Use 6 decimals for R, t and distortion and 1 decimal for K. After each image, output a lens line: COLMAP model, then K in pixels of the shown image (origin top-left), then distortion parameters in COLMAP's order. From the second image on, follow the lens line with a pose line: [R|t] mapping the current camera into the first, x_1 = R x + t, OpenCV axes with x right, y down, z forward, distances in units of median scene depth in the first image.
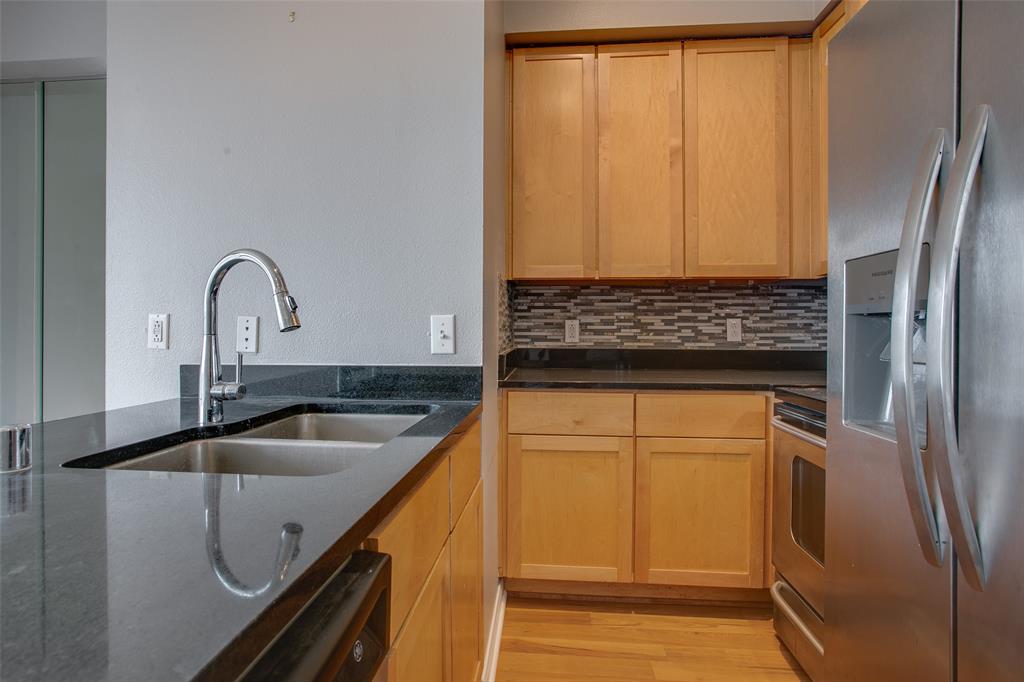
lens RADIAL K [[534.1, 0, 499.4], [0, 534.1, 325.3], [0, 0, 1]] dist [-0.038927, 0.008079]
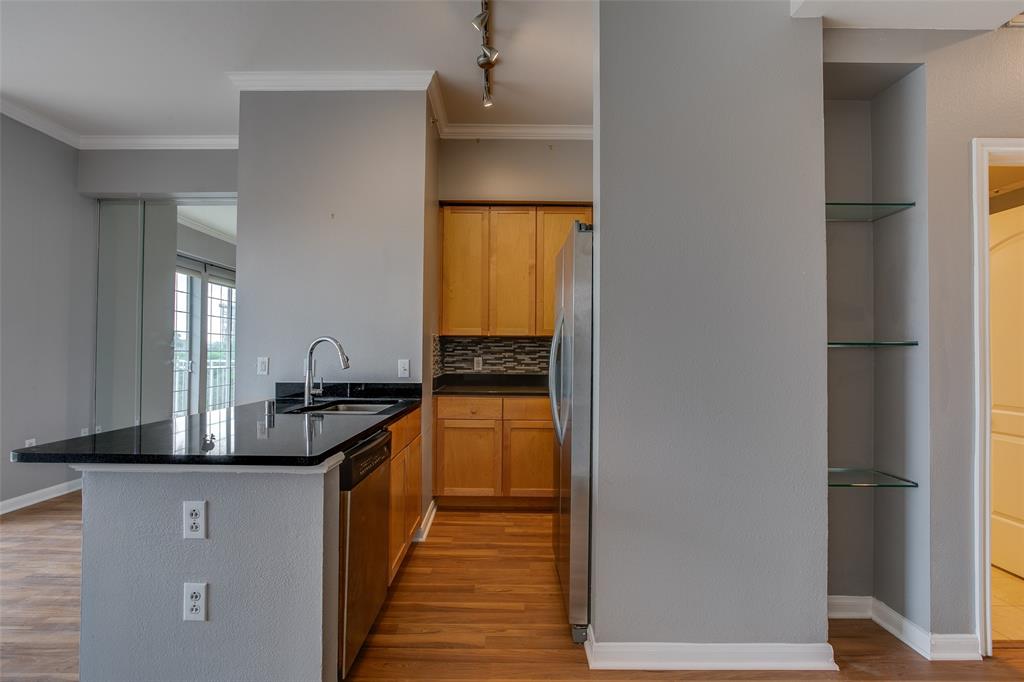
lens RADIAL K [[500.8, 0, 493.7], [0, 500.8, 346.3], [0, 0, 1]] dist [-0.033159, 0.011578]
pose [[0.996636, 0.006900, 0.081658, 0.062193], [-0.006734, 0.999975, -0.002315, -0.048387], [-0.081672, 0.001757, 0.996658, -0.720097]]
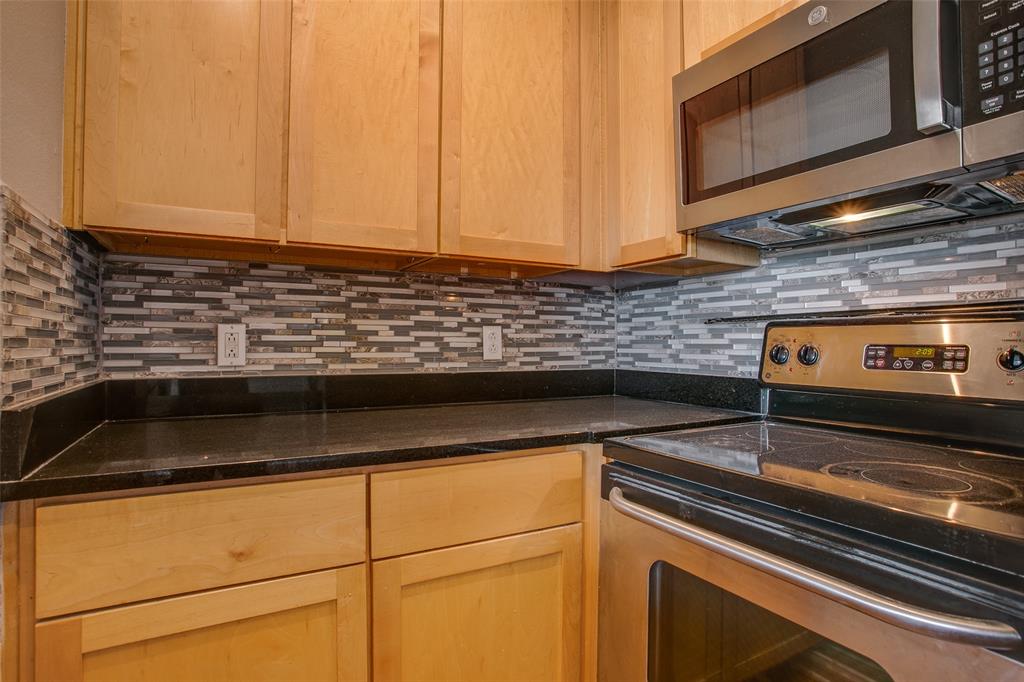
lens RADIAL K [[538.8, 0, 515.2], [0, 538.8, 336.1], [0, 0, 1]] dist [-0.065563, 0.022450]
pose [[0.819671, 0.006305, 0.572800, 0.074995], [-0.003865, 0.999978, -0.005477, 0.004658], [-0.572822, 0.002275, 0.819677, 0.461727]]
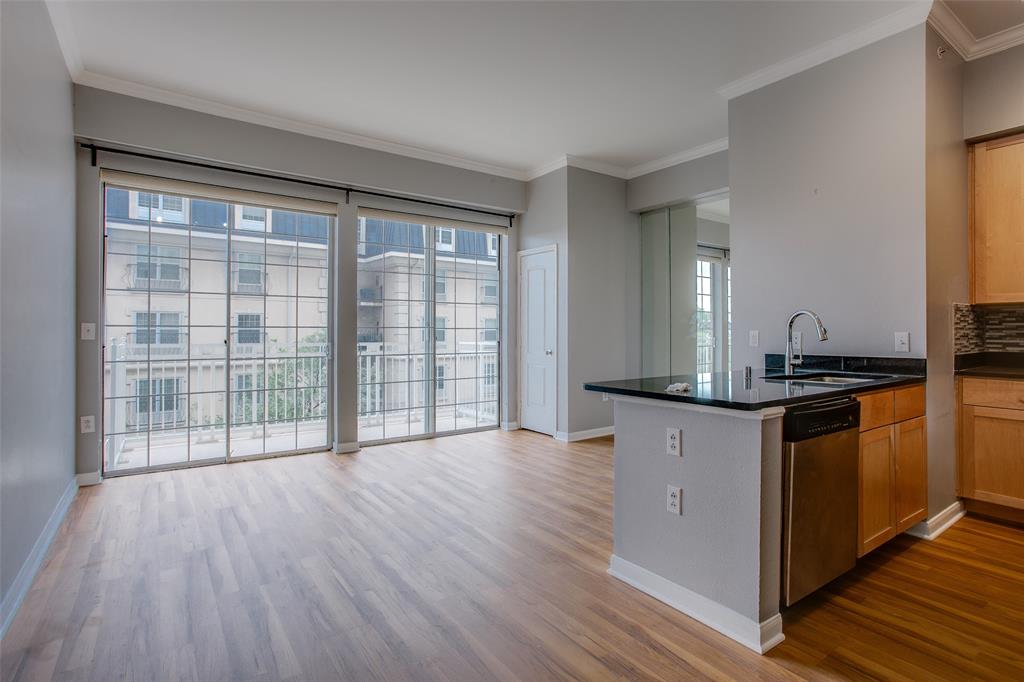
lens RADIAL K [[500.8, 0, 519.6], [0, 500.8, 326.5], [0, 0, 1]] dist [-0.033159, 0.011578]
pose [[0.650598, -0.005572, -0.759402, 0.241760], [0.007681, 0.999970, -0.000756, -0.034413], [0.759384, -0.005341, 0.650621, -0.857264]]
